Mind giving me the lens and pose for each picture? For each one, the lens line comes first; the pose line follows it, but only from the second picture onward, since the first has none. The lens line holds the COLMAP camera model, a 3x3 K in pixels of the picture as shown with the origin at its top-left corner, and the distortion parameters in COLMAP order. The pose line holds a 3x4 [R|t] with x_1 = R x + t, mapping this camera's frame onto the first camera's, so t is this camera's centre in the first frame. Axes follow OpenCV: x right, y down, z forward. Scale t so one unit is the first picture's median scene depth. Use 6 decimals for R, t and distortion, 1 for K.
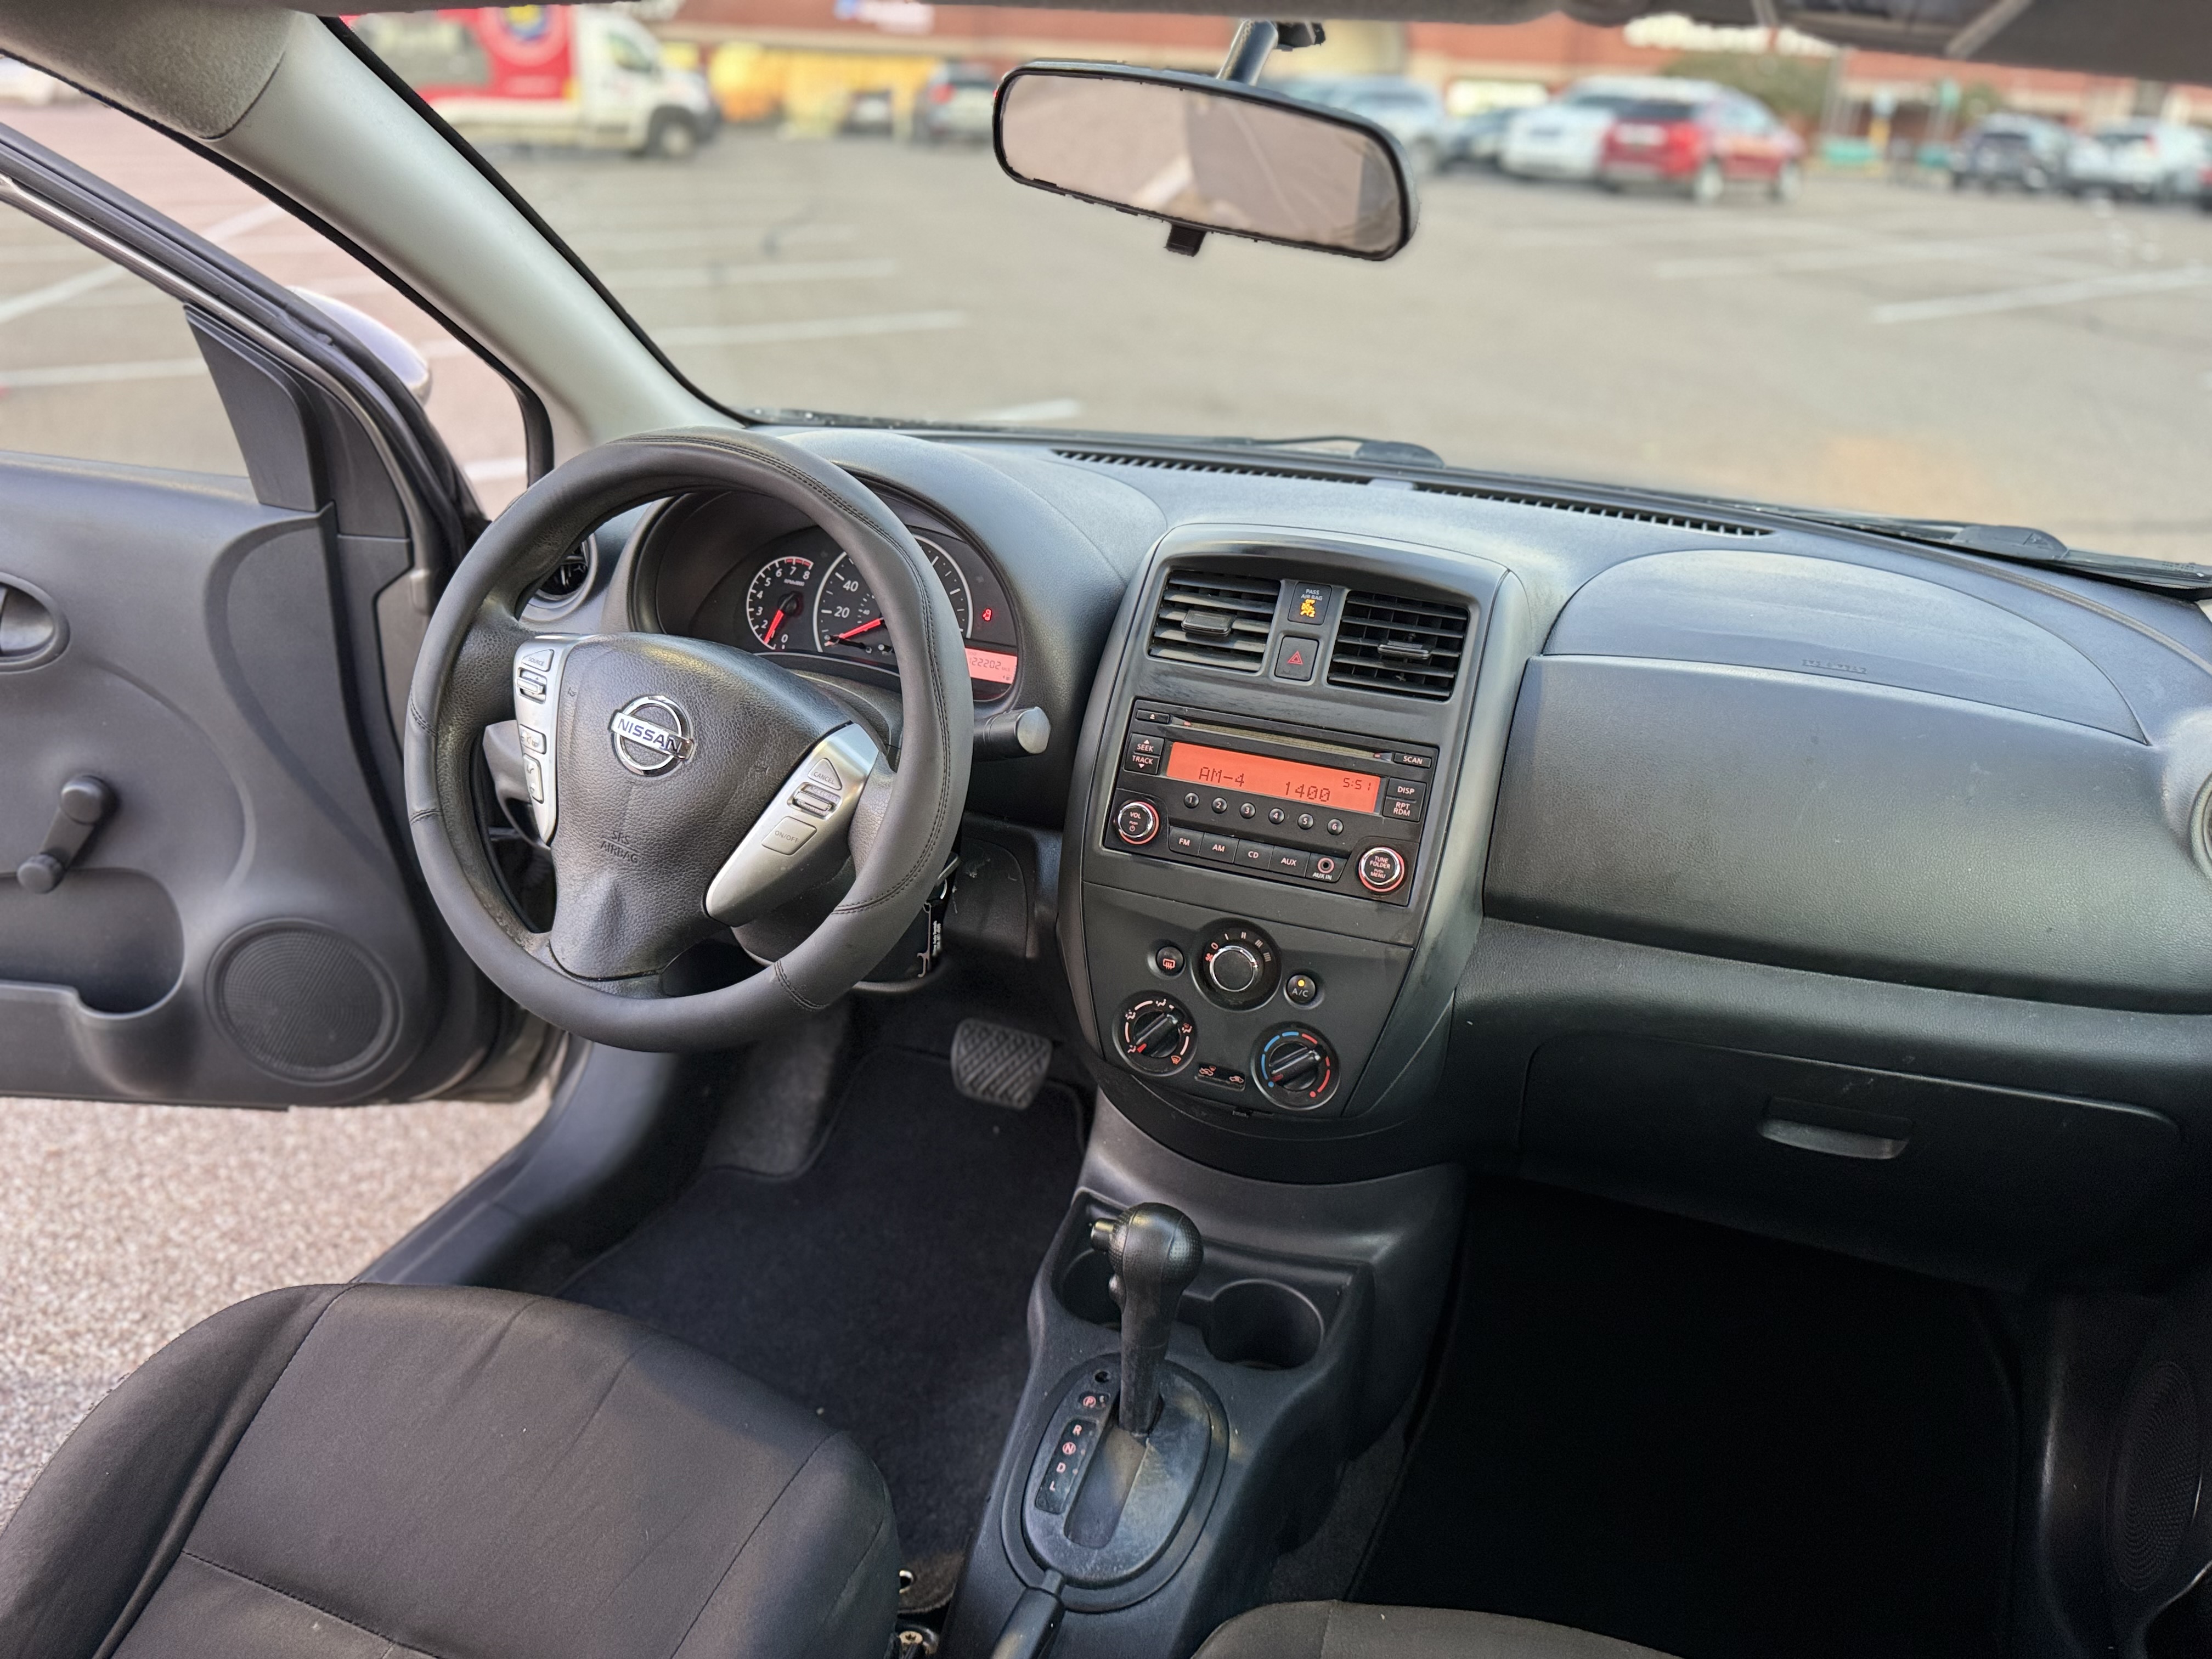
lens RADIAL K [[1573.8, 0, 1109.0], [0, 1573.8, 819.4], [0, 0, 1]] dist [0.025746, -0.033258]
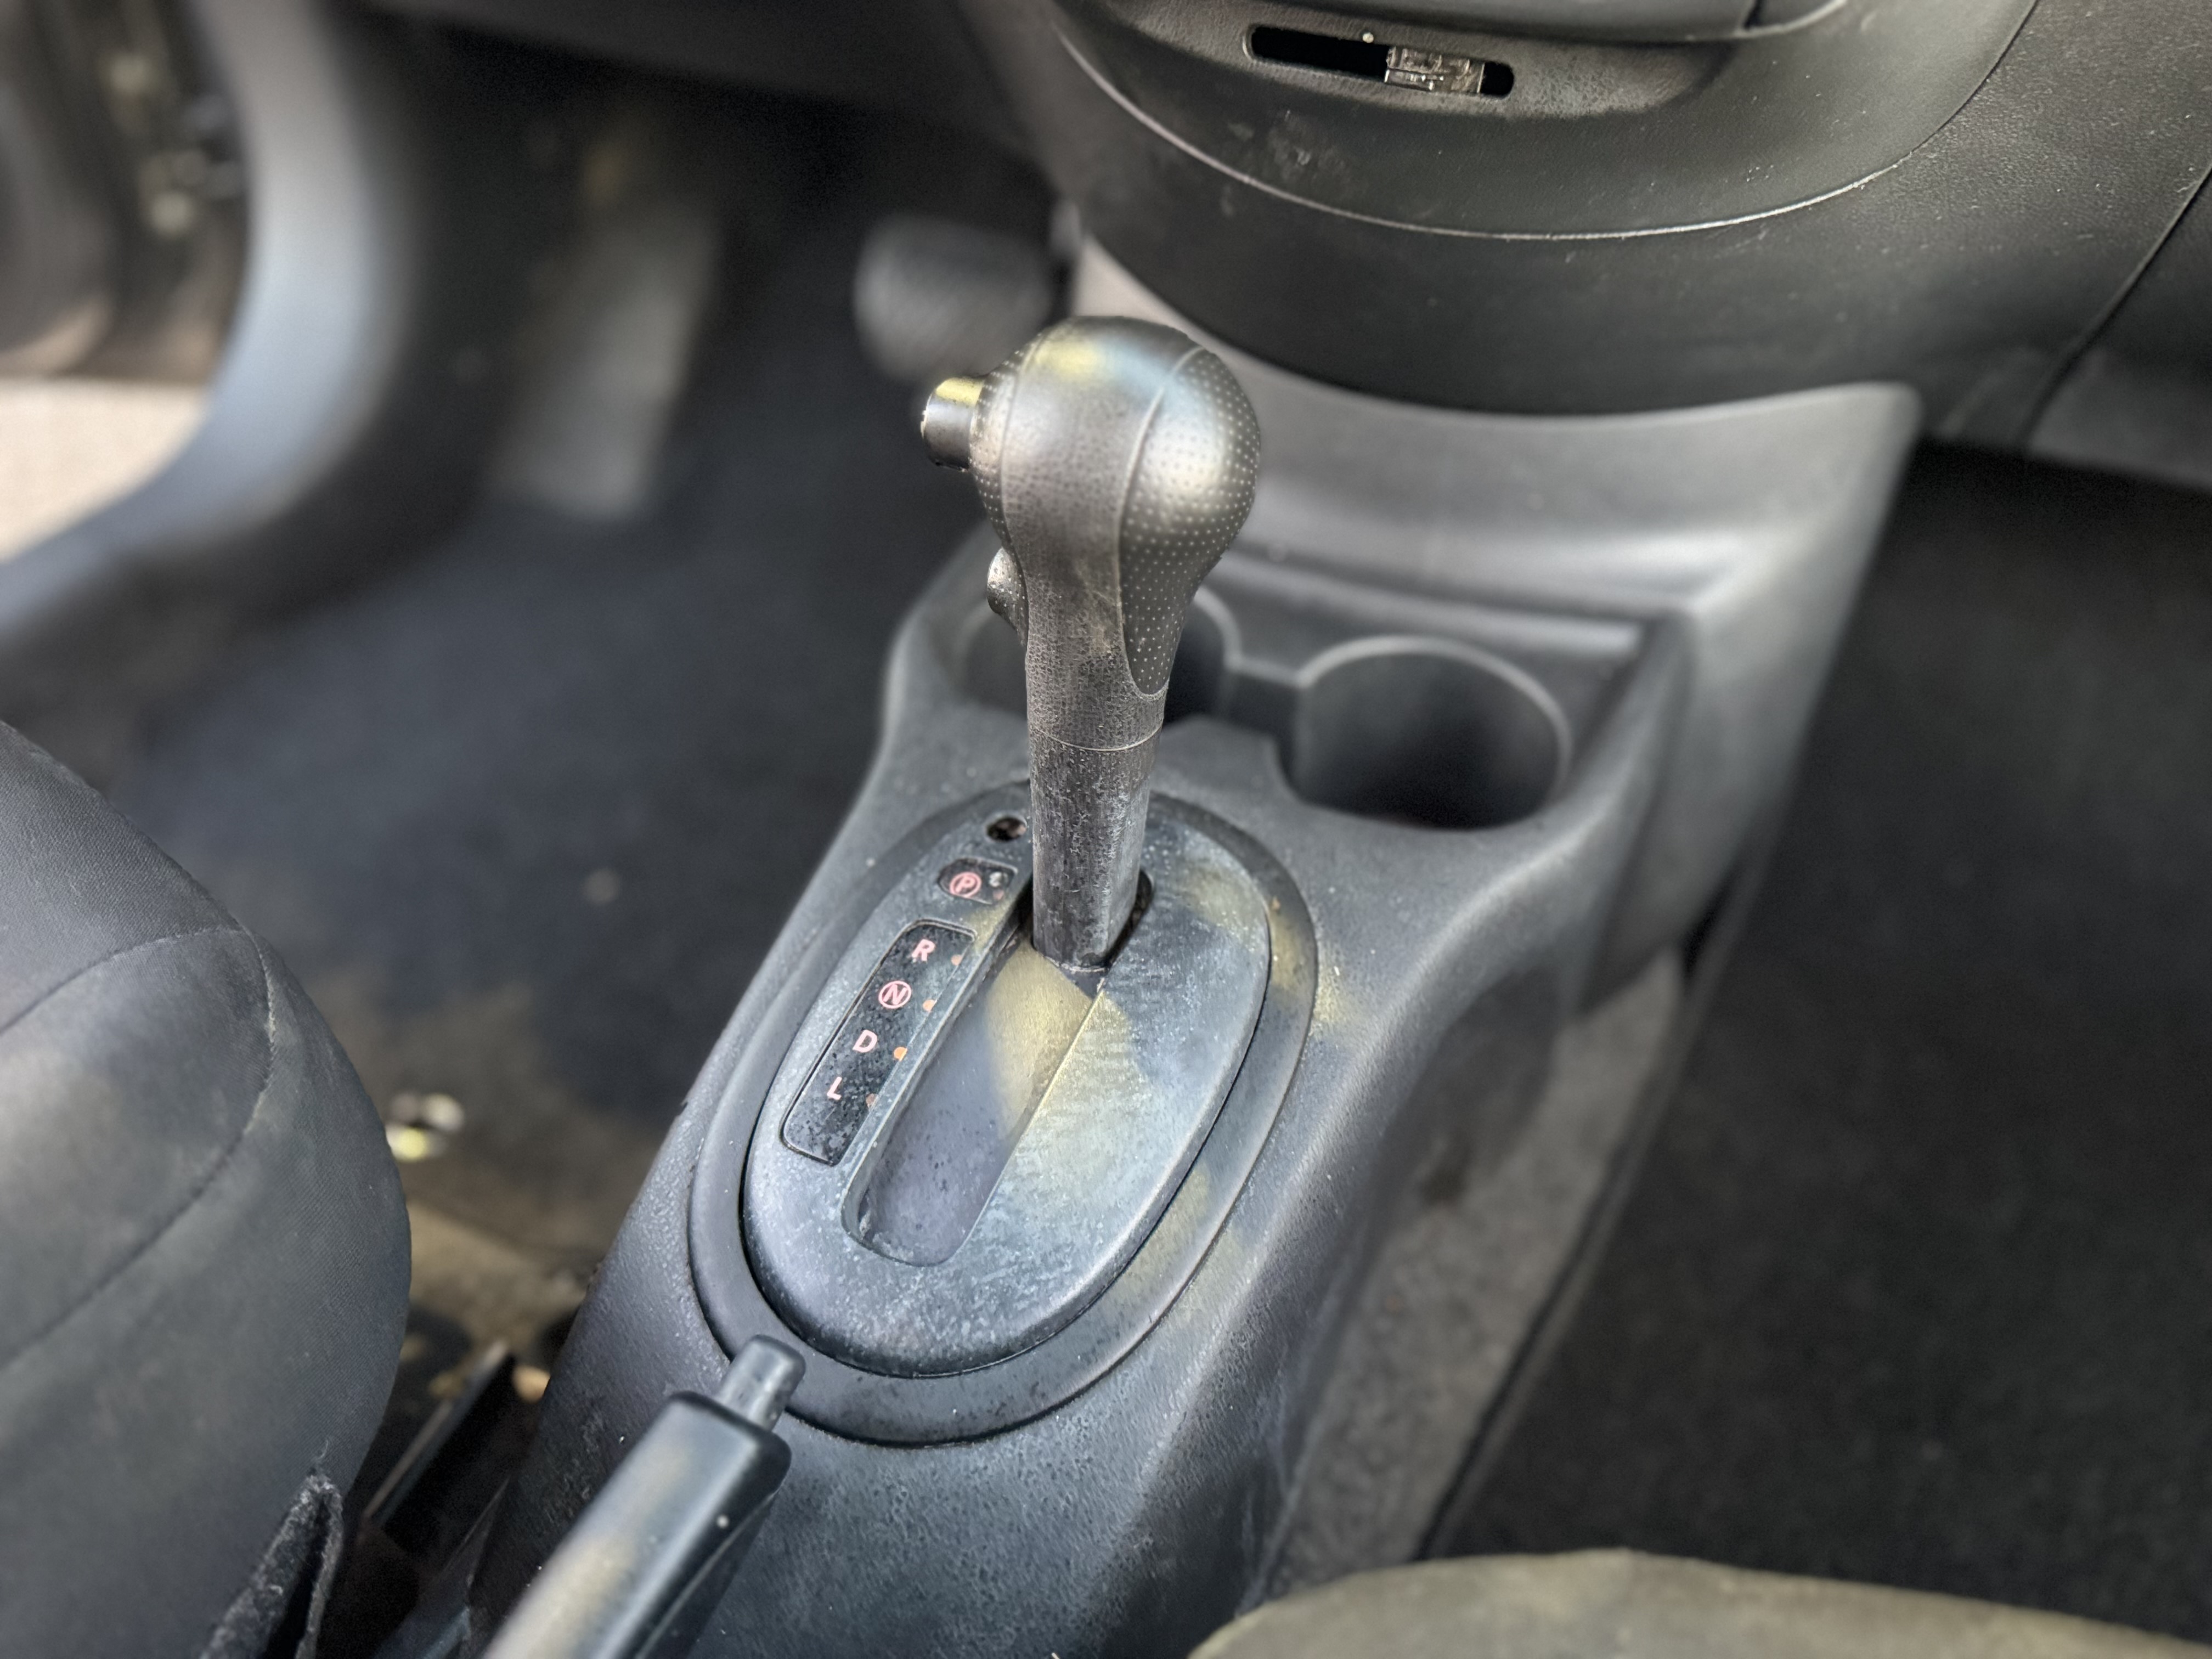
lens RADIAL K [[1573.8, 0, 1126.7], [0, 1573.8, 779.2], [0, 0, 1]] dist [0.025746, -0.033258]
pose [[0.996683, 0.032393, -0.074663, 0.057921], [-0.009905, 0.958837, 0.283785, 0.237718], [0.080782, -0.282104, 0.955977, 0.651220]]
